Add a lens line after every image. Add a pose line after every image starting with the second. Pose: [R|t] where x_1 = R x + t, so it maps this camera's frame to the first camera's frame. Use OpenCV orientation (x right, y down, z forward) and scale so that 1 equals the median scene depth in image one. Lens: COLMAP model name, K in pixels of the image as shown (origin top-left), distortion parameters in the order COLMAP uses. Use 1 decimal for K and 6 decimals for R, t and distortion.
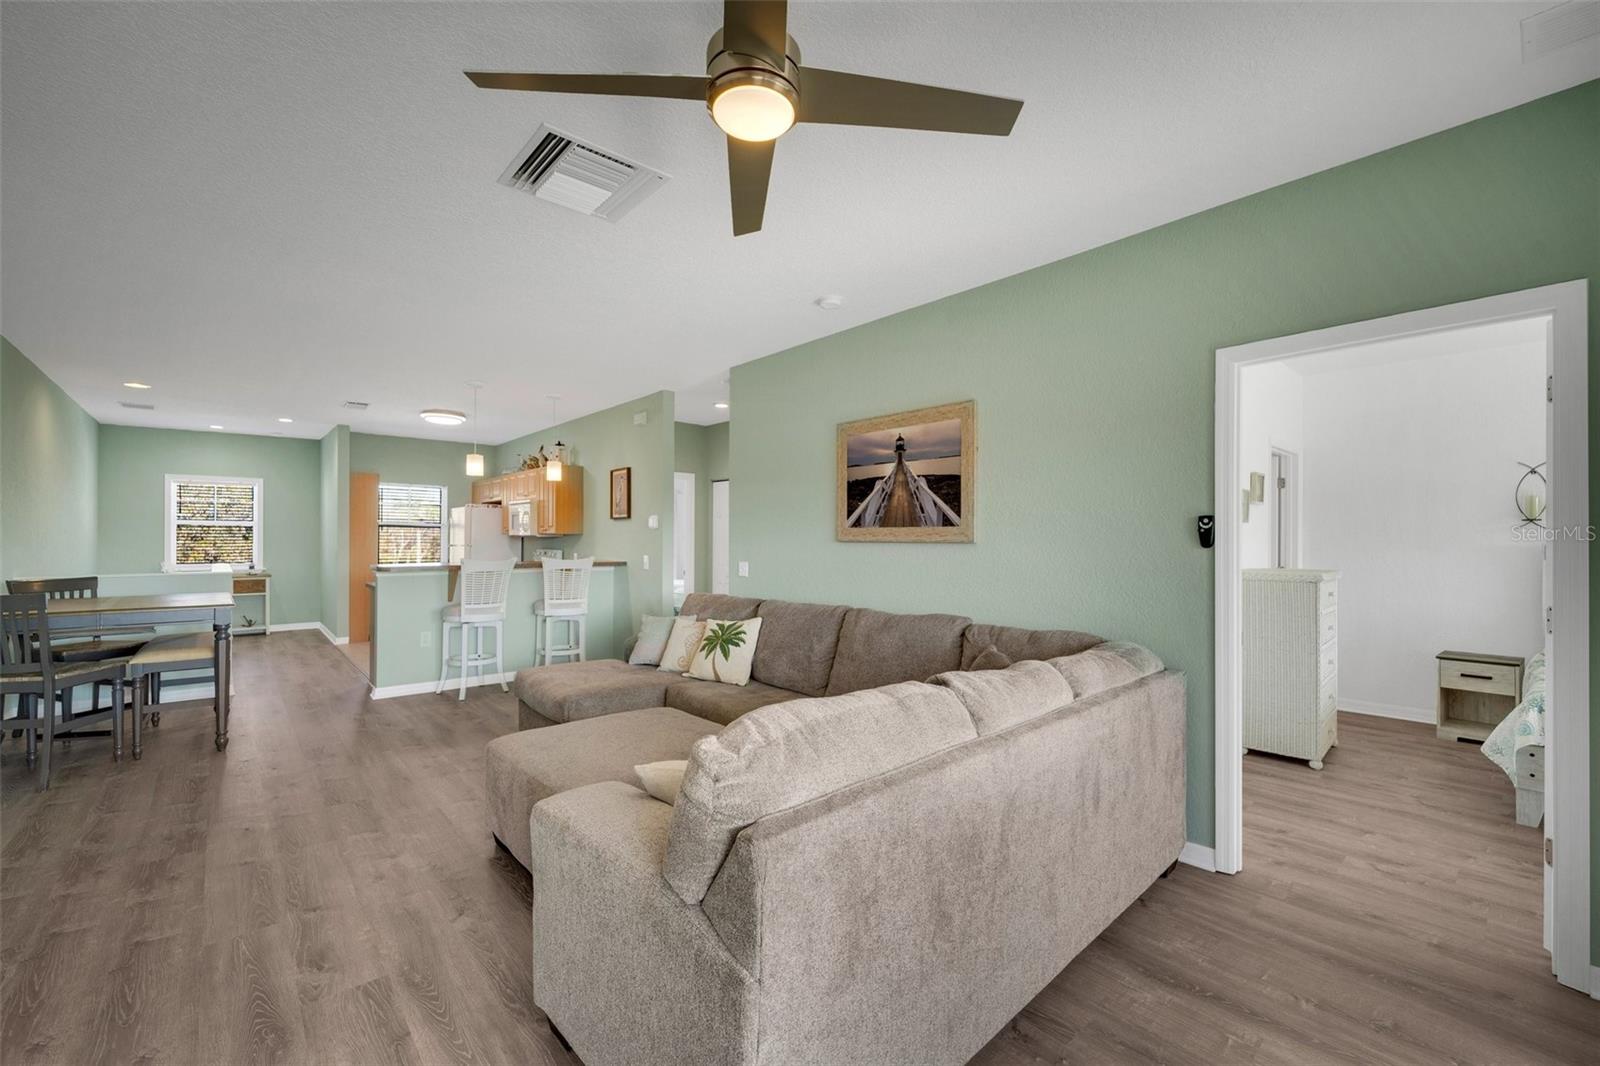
lens RADIAL K [[661.1, 0, 794.3], [0, 661.1, 545.2], [0, 0, 1]] dist [0.001988, -0.001441]
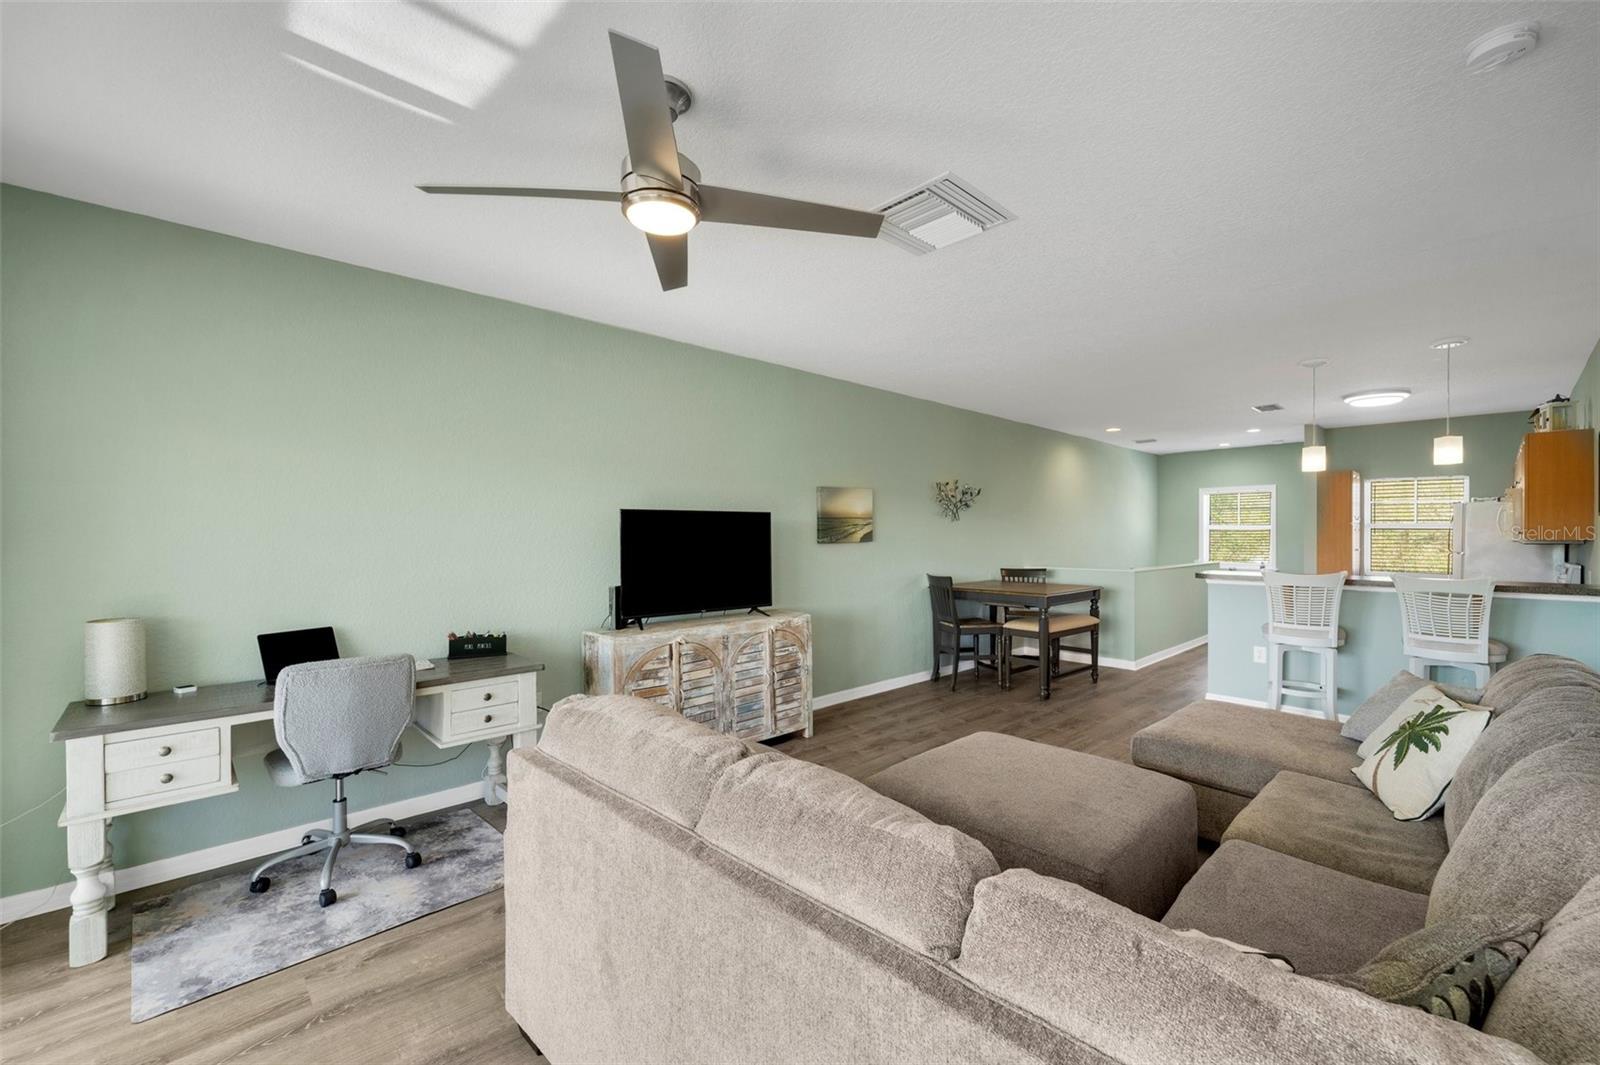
lens RADIAL K [[661.1, 0, 822.1], [0, 661.1, 535.7], [0, 0, 1]] dist [0.001988, -0.001441]
pose [[0.073387, 0.005381, -0.997289, 0.456099], [-0.017591, 0.999837, 0.004101, -0.024420], [0.997148, 0.017242, 0.073469, 0.466944]]
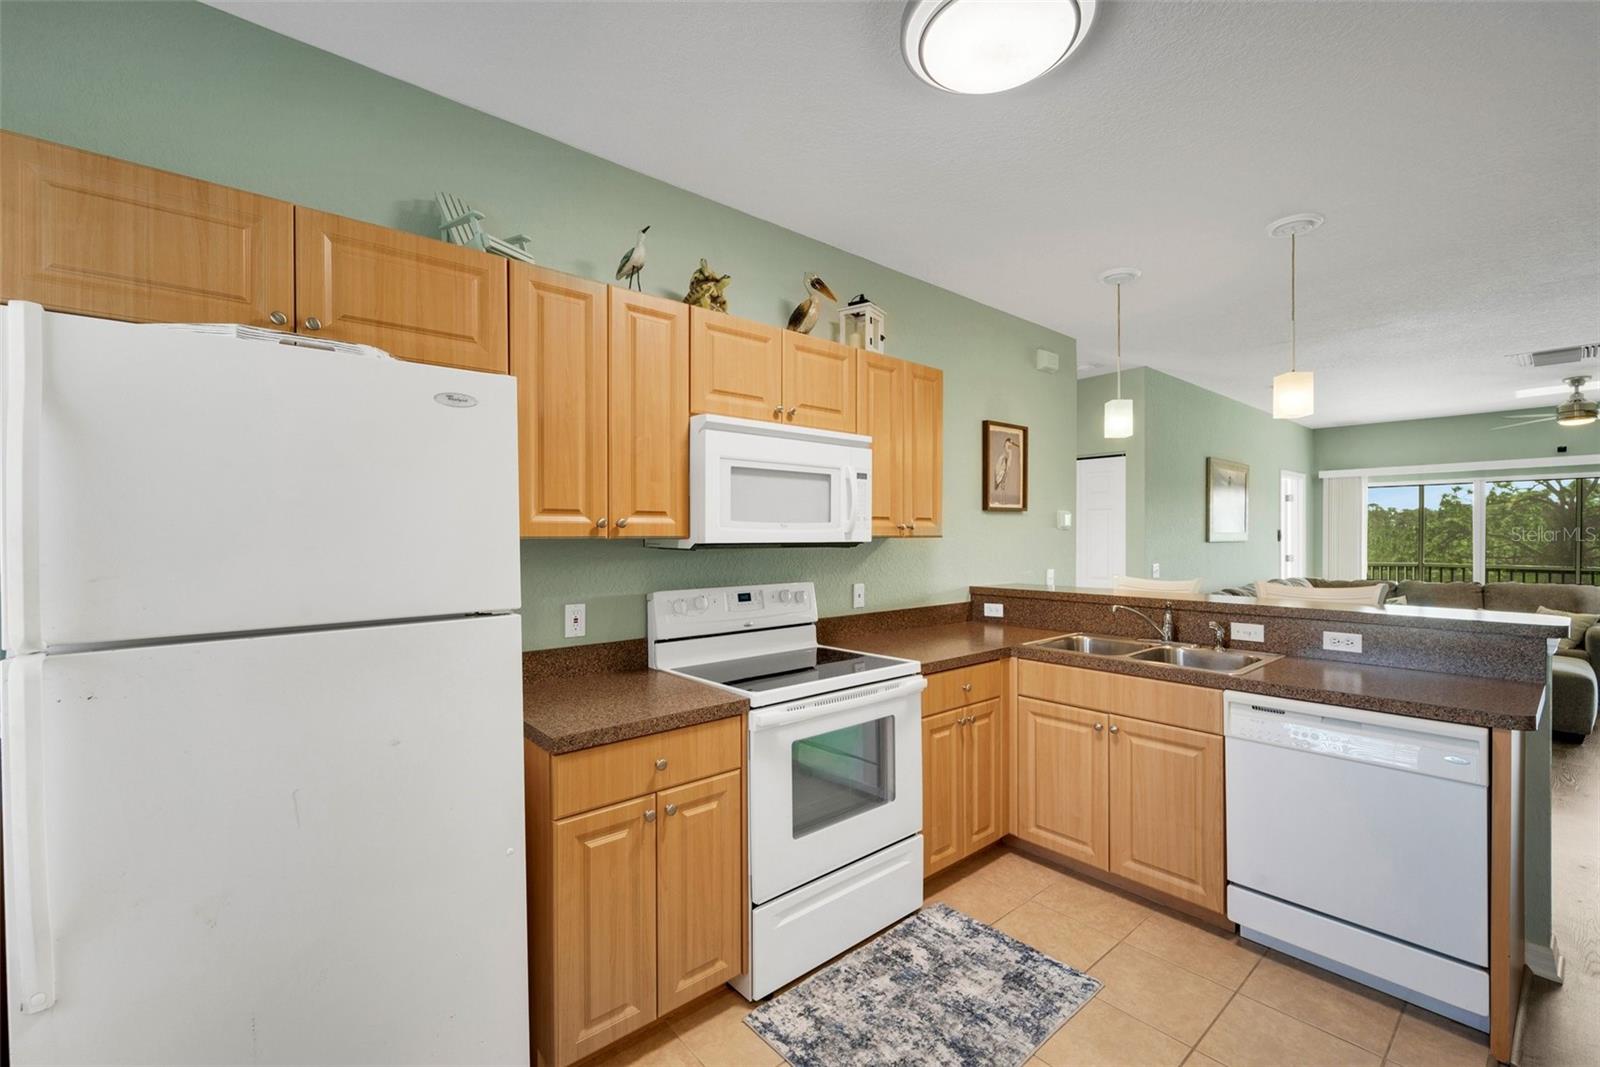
lens RADIAL K [[661.1, 0, 802.5], [0, 661.1, 542.1], [0, 0, 1]] dist [0.001988, -0.001441]
pose [[0.009515, -0.012181, 0.999881, -1.416676], [0.017151, 0.999781, 0.012017, -0.039428], [-0.999808, 0.017034, 0.009722, 1.982616]]
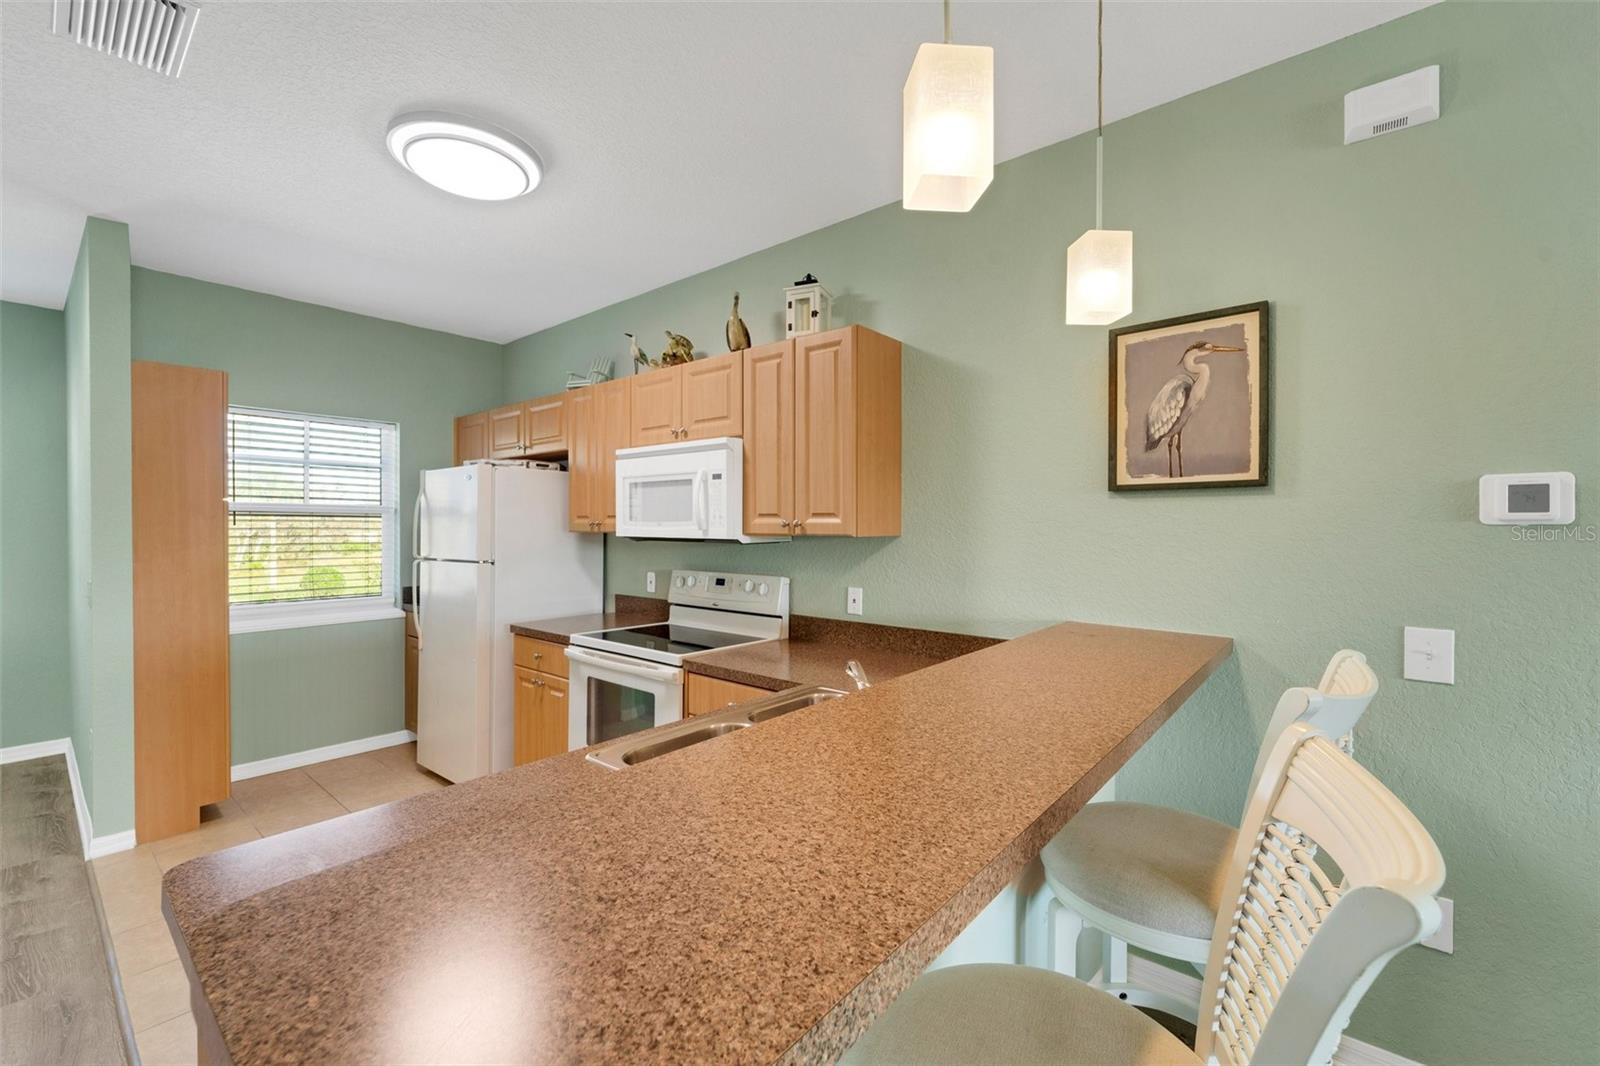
lens RADIAL K [[661.1, 0, 801.2], [0, 661.1, 534.9], [0, 0, 1]] dist [0.001988, -0.001441]
pose [[0.986009, -0.002128, 0.166678, -0.808289], [0.002293, 0.999997, -0.000800, -0.034266], [-0.166676, 0.001171, 0.986011, 1.253533]]
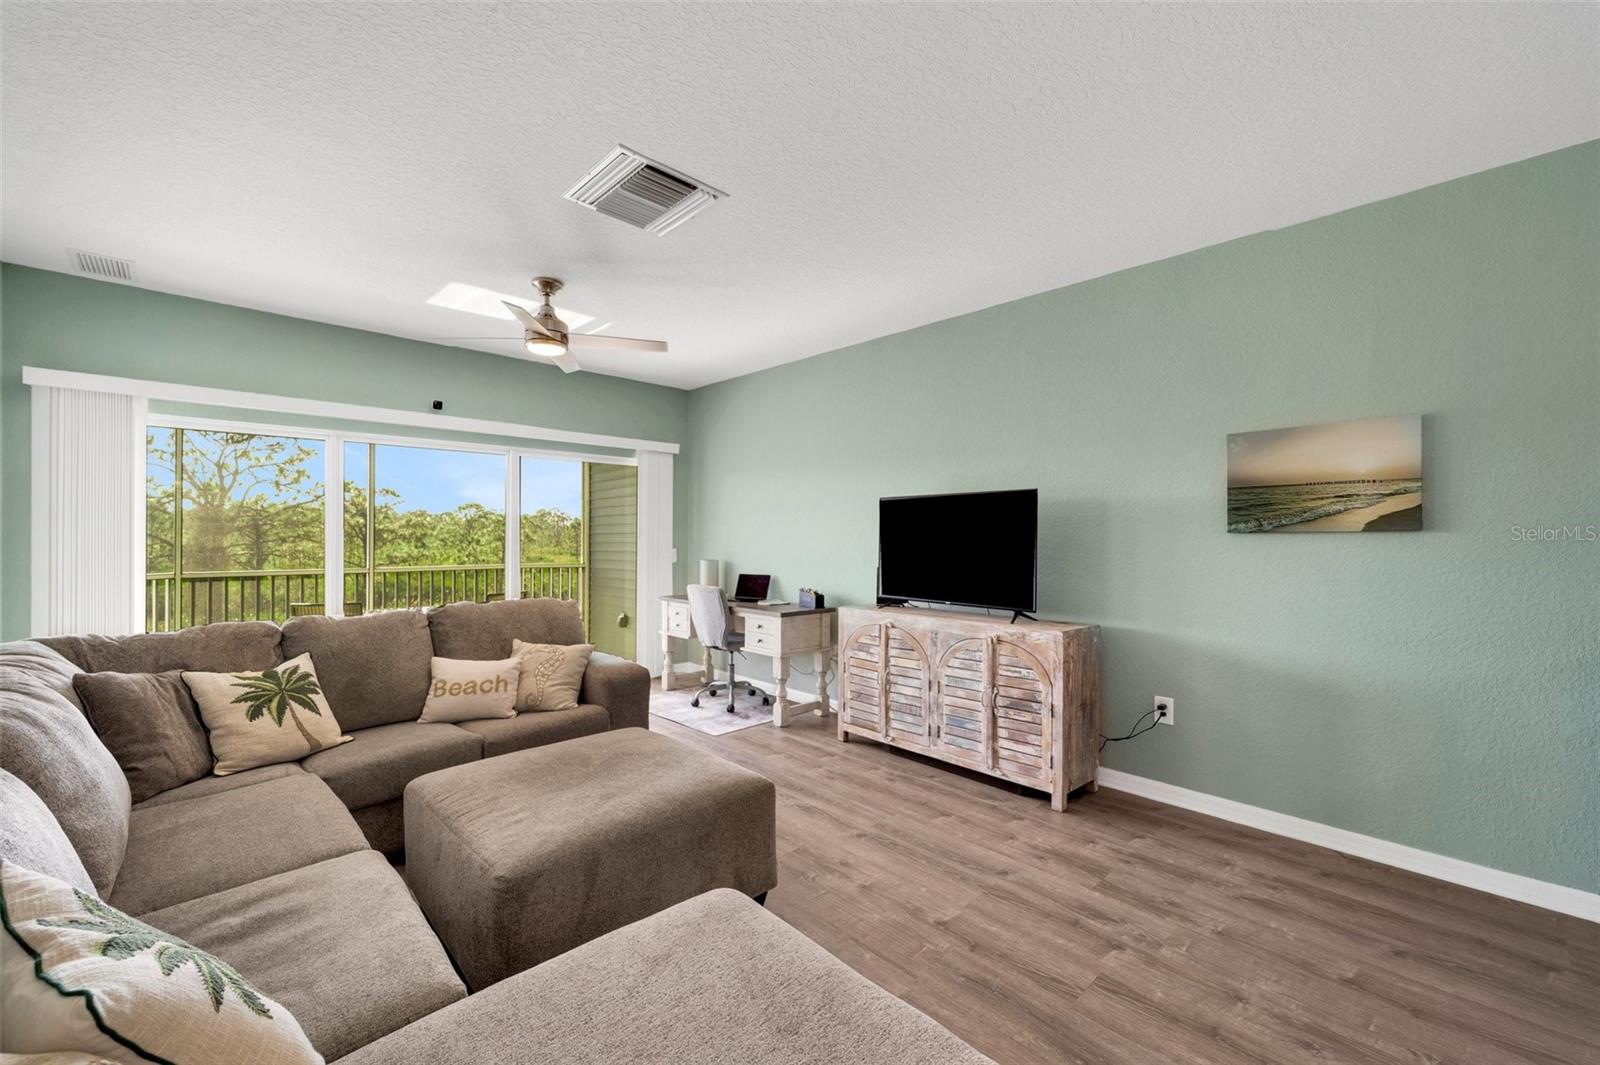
lens RADIAL K [[661.1, 0, 787.9], [0, 661.1, 543.4], [0, 0, 1]] dist [0.001988, -0.001441]
pose [[-0.999455, -0.005209, -0.032586, -0.328810], [-0.006081, 0.999624, 0.026723, -0.008689], [0.032434, 0.026907, -0.999112, 1.299989]]
